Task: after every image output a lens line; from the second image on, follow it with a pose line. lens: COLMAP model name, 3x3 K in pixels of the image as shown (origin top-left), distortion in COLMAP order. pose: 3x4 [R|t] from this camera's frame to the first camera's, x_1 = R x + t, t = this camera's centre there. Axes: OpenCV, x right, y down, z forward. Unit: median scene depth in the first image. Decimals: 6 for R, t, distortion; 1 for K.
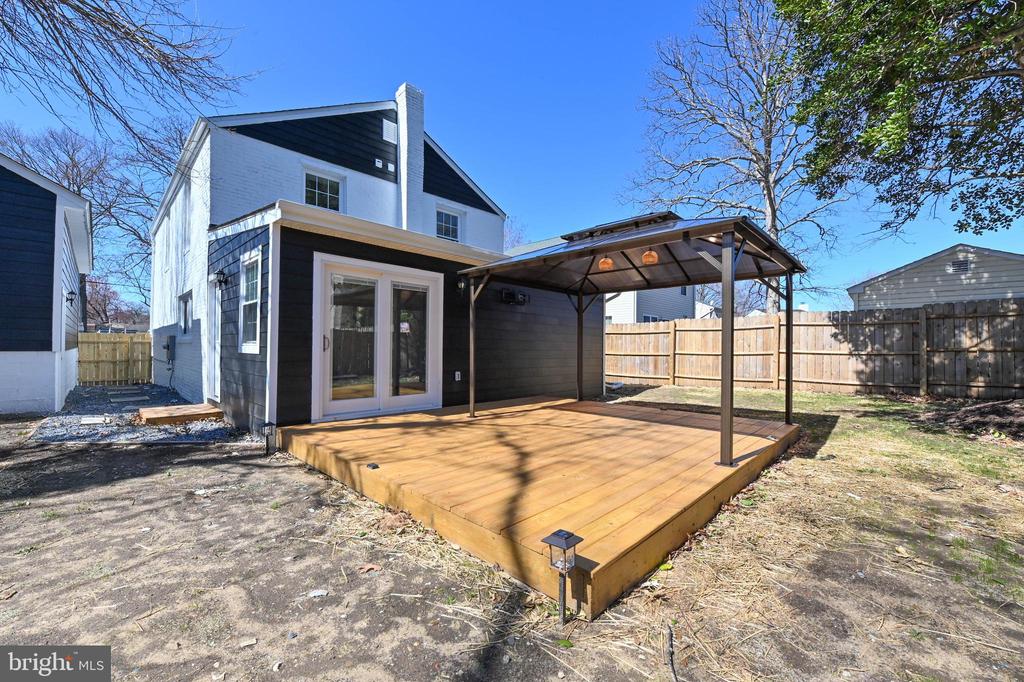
lens RADIAL K [[406.6, 0, 507.4], [0, 406.6, 344.7], [0, 0, 1]] dist [-0.000088, 0.000109]
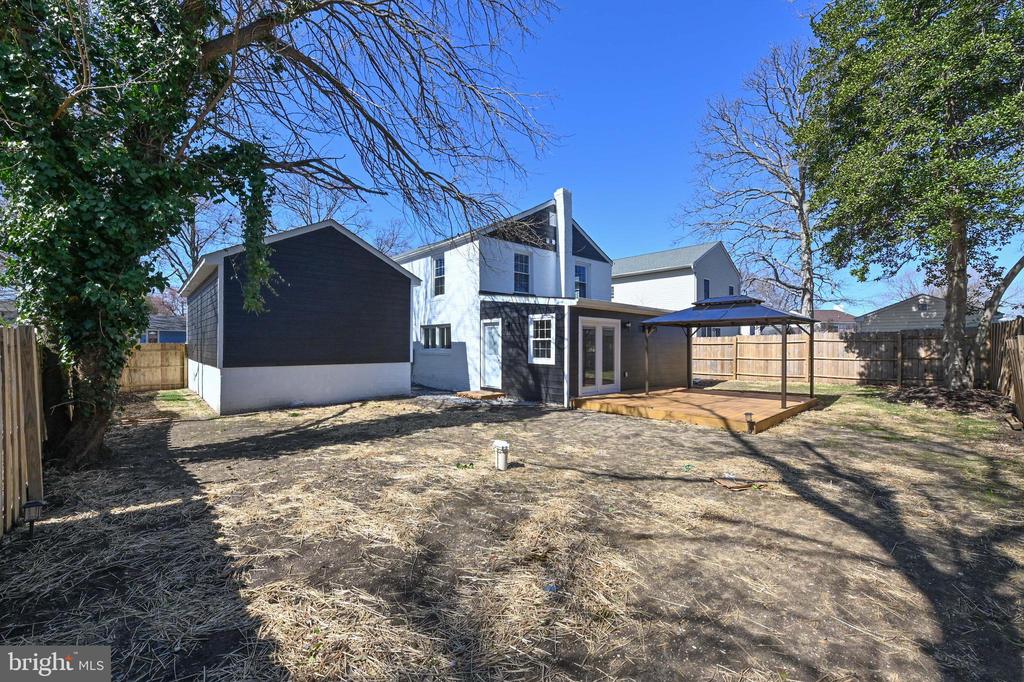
lens RADIAL K [[406.6, 0, 513.3], [0, 406.6, 342.4], [0, 0, 1]] dist [-0.000088, 0.000109]
pose [[0.998646, -0.006818, -0.051575, -0.425110], [0.006856, 0.999976, 0.000564, -0.057390], [0.051570, -0.000917, 0.998669, -0.680322]]
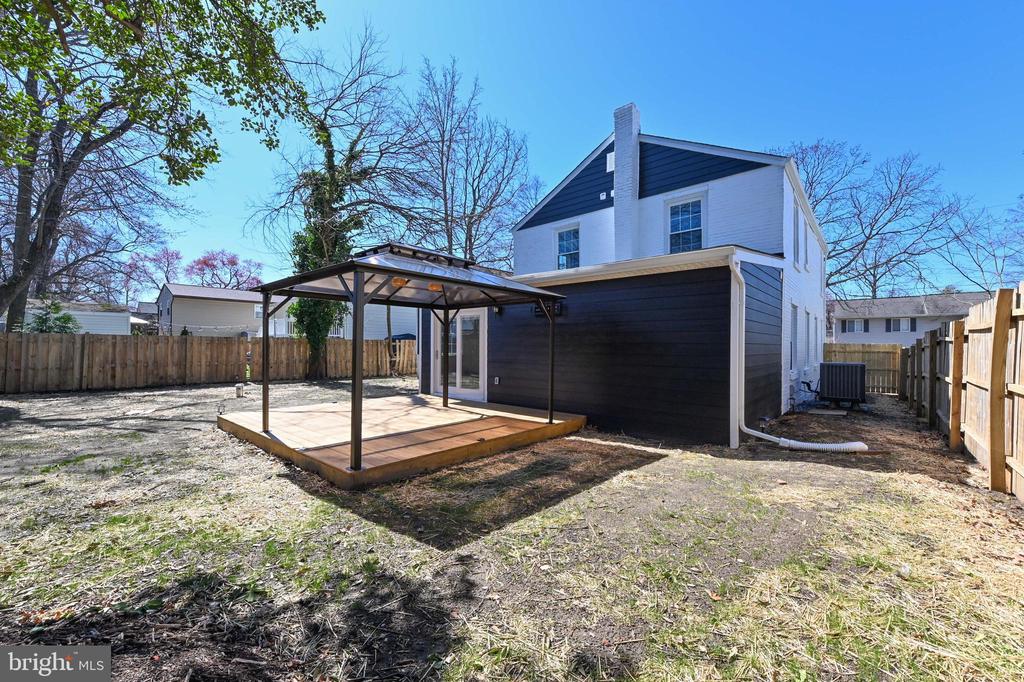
lens RADIAL K [[406.6, 0, 508.8], [0, 406.6, 344.8], [0, 0, 1]] dist [-0.000088, 0.000109]
pose [[0.044157, -0.002732, -0.999021, 0.942210], [0.014580, 0.999892, -0.002090, -0.029619], [0.998918, -0.014474, 0.044193, 0.773714]]
